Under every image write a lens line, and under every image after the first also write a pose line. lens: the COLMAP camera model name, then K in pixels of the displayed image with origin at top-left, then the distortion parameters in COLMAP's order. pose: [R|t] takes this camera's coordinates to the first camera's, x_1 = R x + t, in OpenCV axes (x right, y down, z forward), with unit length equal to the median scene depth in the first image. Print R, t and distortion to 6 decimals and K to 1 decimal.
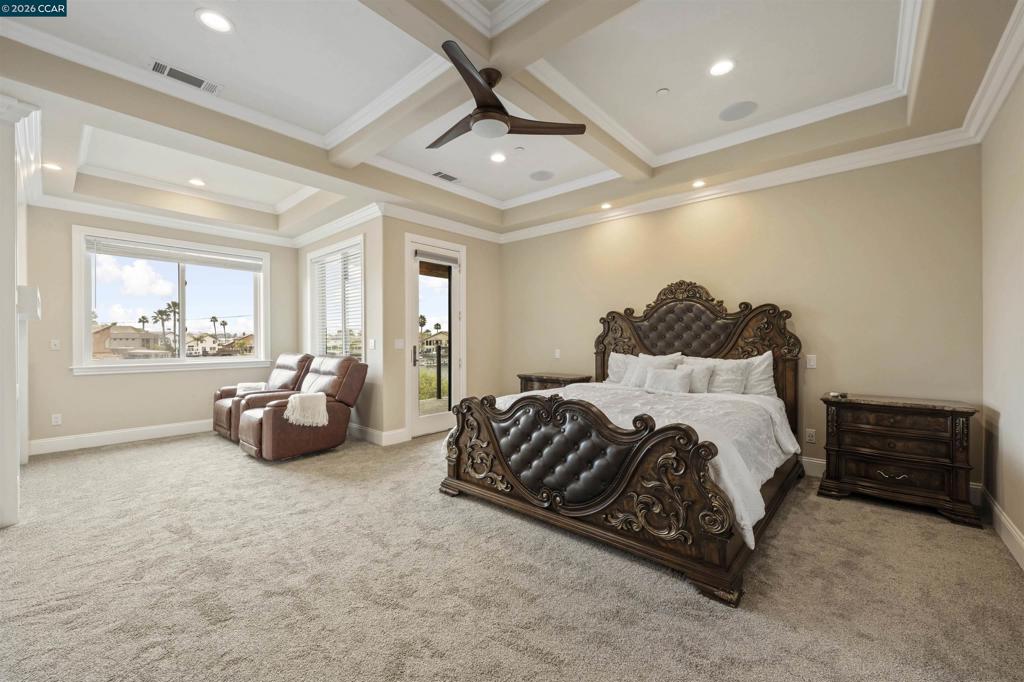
lens RADIAL K [[407.9, 0, 517.7], [0, 407.9, 337.9], [0, 0, 1]] dist [-0.001757, -0.000242]
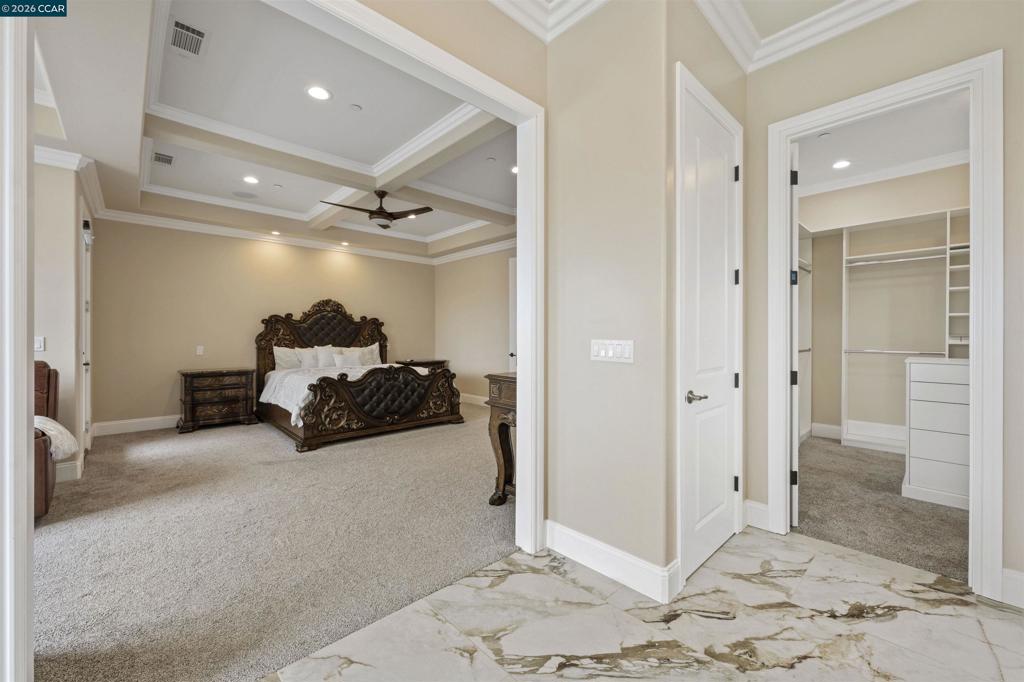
lens RADIAL K [[405.6, 0, 513.5], [0, 405.6, 336.1], [0, 0, 1]] dist [-0.000216, 0.000015]
pose [[0.103050, 0.000208, 0.994676, -1.122332], [-0.002872, 0.999996, 0.000088, -0.000517], [-0.994672, -0.002866, 0.103050, 0.139837]]
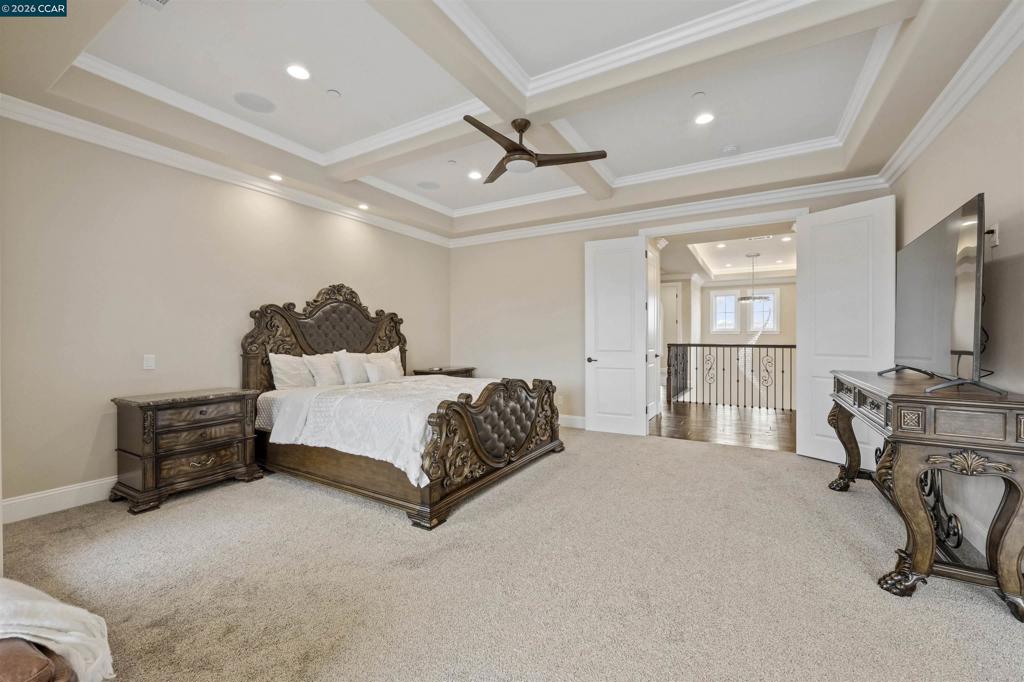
lens RADIAL K [[407.9, 0, 517.7], [0, 407.9, 337.9], [0, 0, 1]] dist [-0.001757, -0.000242]
pose [[-0.184867, 0.000261, 0.982763, -0.791681], [-0.002064, 0.999998, -0.000654, 0.003282], [-0.982761, -0.002149, -0.184866, 0.768547]]
